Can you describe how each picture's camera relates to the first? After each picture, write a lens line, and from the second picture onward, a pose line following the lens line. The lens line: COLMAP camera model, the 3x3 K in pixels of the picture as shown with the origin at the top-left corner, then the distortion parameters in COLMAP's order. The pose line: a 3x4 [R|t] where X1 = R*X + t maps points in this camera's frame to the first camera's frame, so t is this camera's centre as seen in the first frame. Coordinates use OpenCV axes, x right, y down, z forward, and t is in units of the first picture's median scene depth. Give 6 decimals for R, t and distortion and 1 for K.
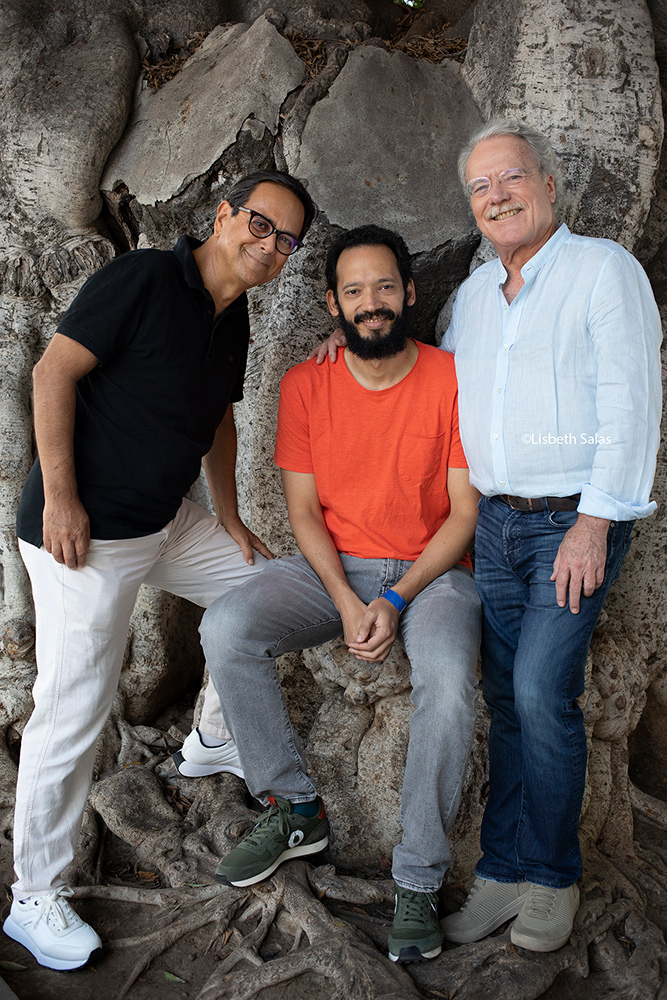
lens RADIAL K [[1098.2, 0, 335.6], [0, 1098.2, 506.0], [0, 0, 1]] dist [-0.027694, 0.000000]
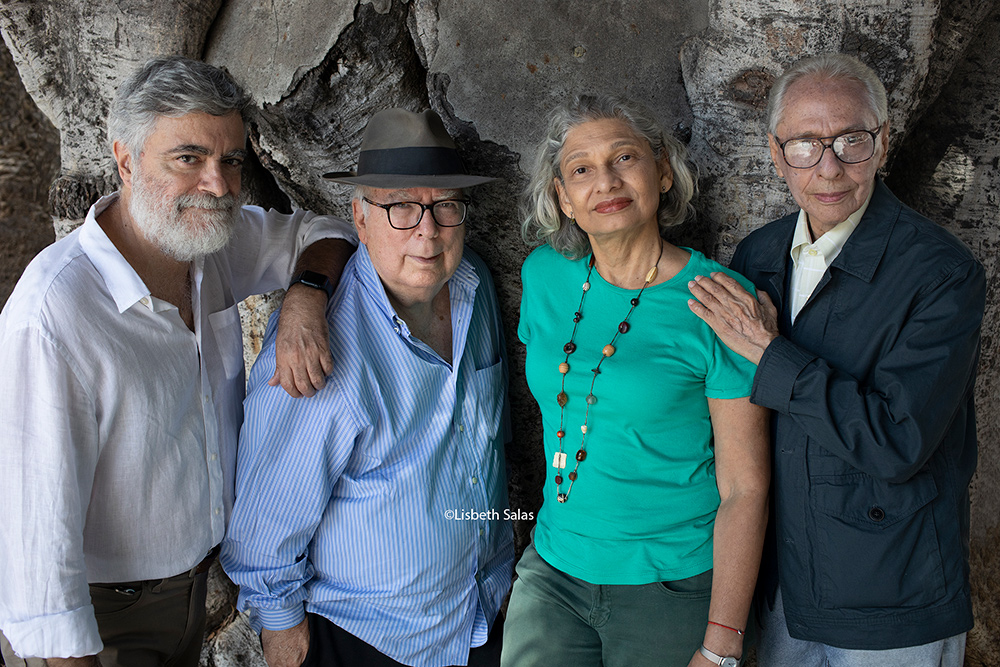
lens RADIAL K [[1098.2, 0, 498.9], [0, 1098.2, 335.2], [0, 0, 1]] dist [-0.027694, 0.000000]
pose [[0.992205, -0.064666, -0.106527, 0.071793], [0.079212, 0.987184, 0.138537, -0.213744], [0.096204, -0.145895, 0.984611, 0.238722]]
